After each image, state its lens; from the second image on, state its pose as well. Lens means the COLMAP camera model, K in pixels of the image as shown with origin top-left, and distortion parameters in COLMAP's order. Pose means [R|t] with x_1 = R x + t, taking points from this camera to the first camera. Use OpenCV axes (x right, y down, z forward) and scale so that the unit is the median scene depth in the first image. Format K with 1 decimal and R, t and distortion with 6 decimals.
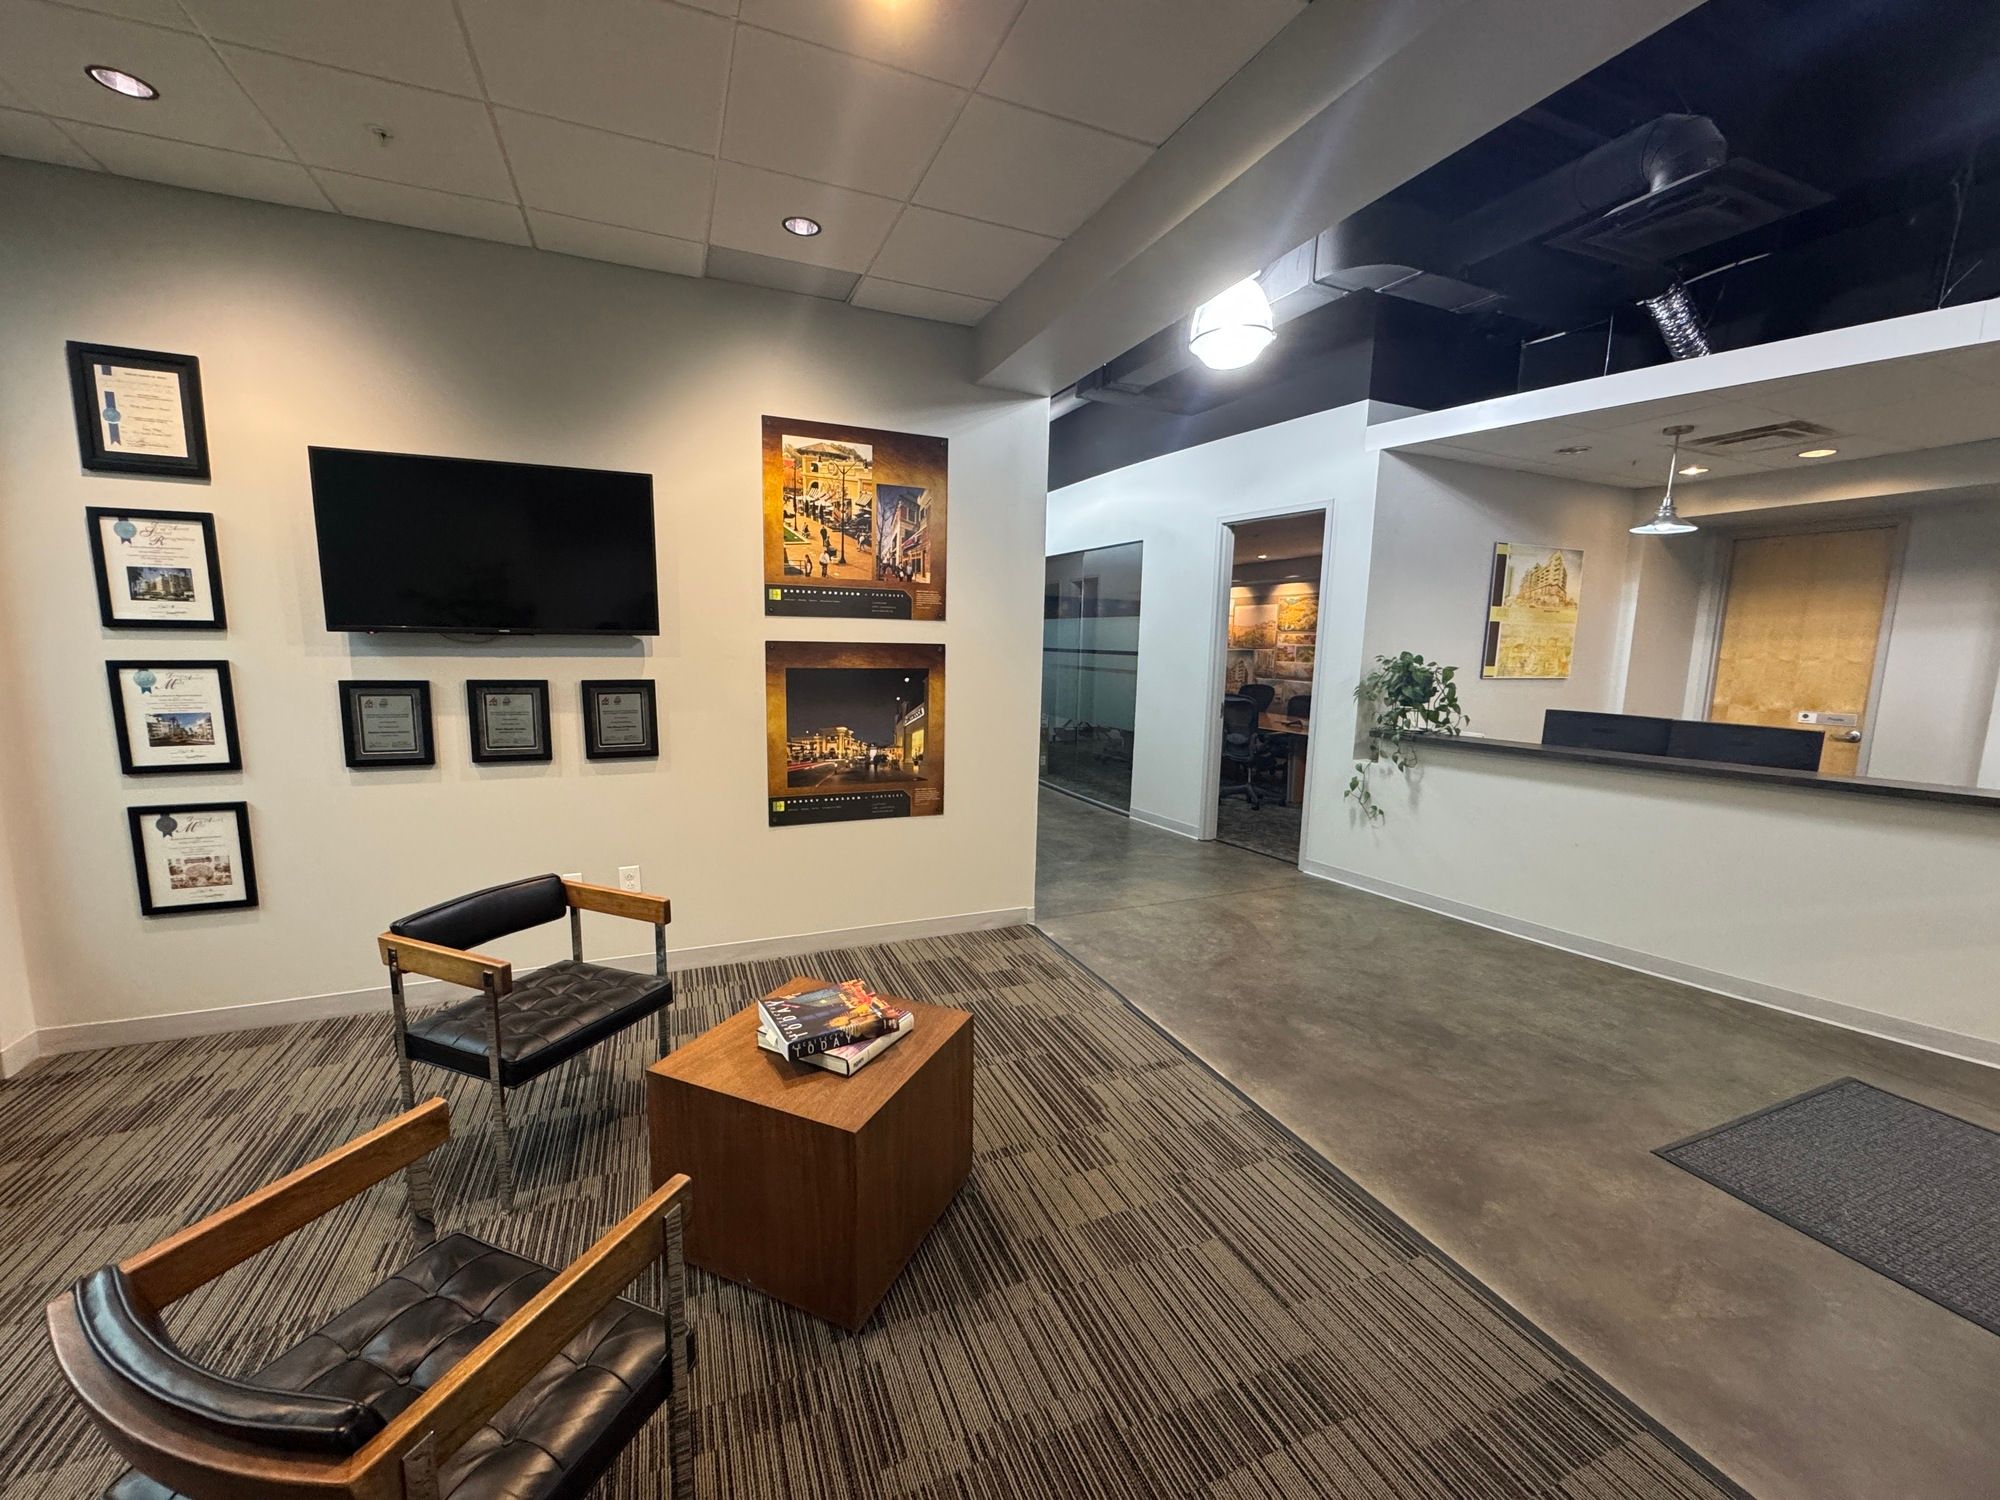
lens RADIAL K [[795.4, 0, 1002.5], [0, 795.4, 746.5], [0, 0, 1]] dist [-0.003863, 0.000621]
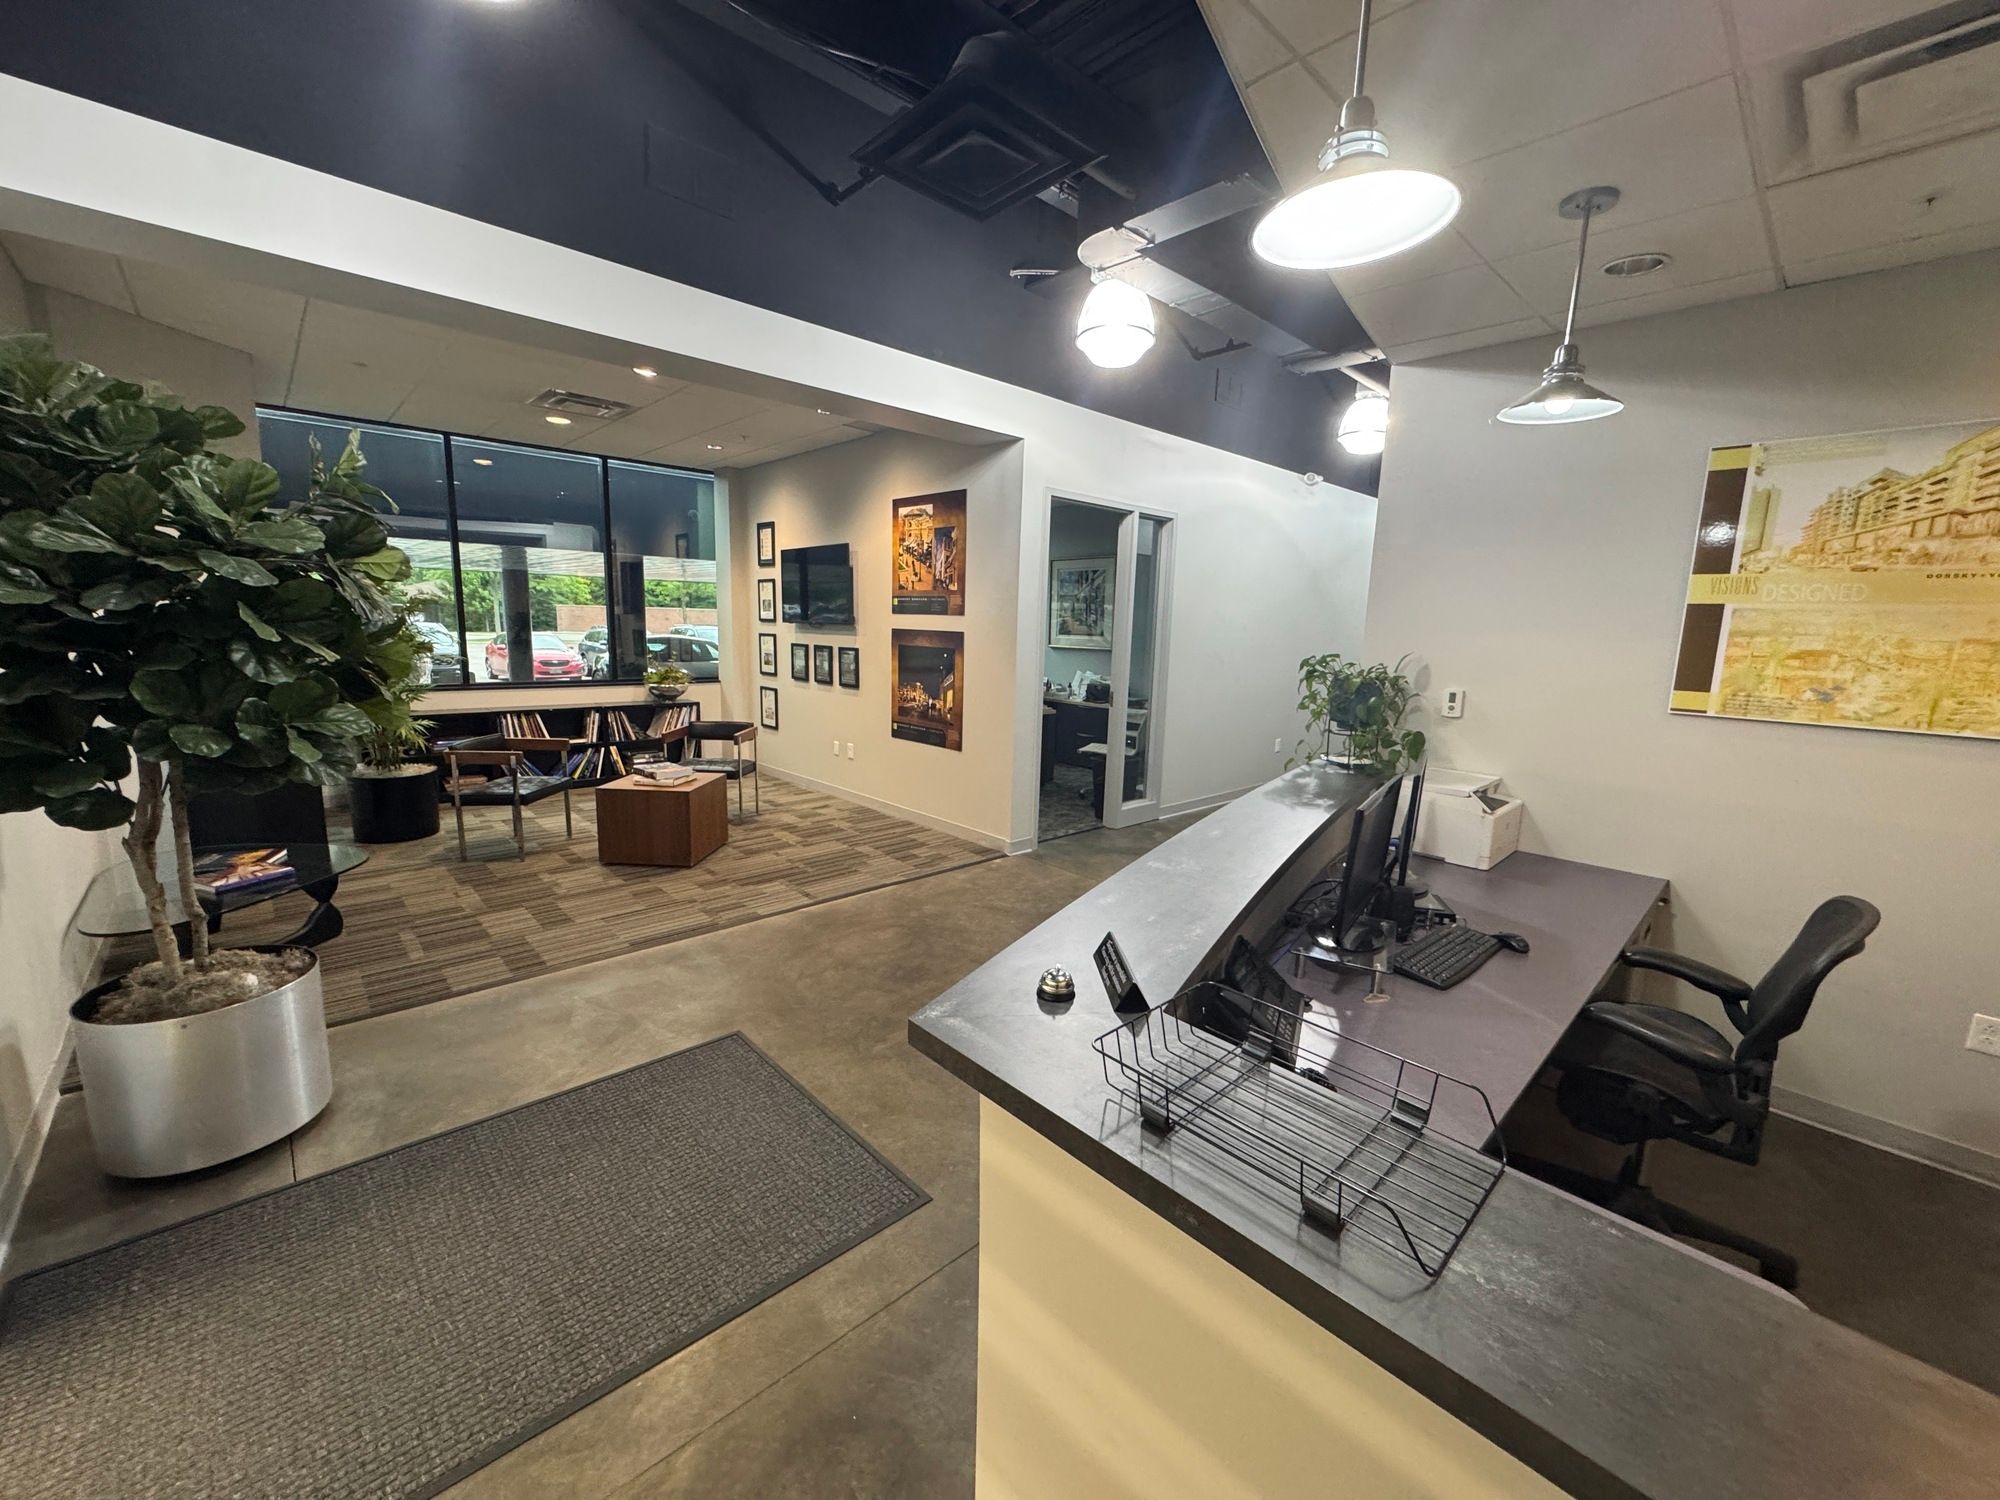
lens RADIAL K [[795.4, 0, 996.1], [0, 795.4, 749.8], [0, 0, 1]] dist [-0.003863, 0.000621]
pose [[0.346707, 0.142116, -0.927145, 1.366831], [-0.146287, 0.984552, 0.096211, -0.069365], [0.926496, 0.102272, 0.362141, 0.583011]]
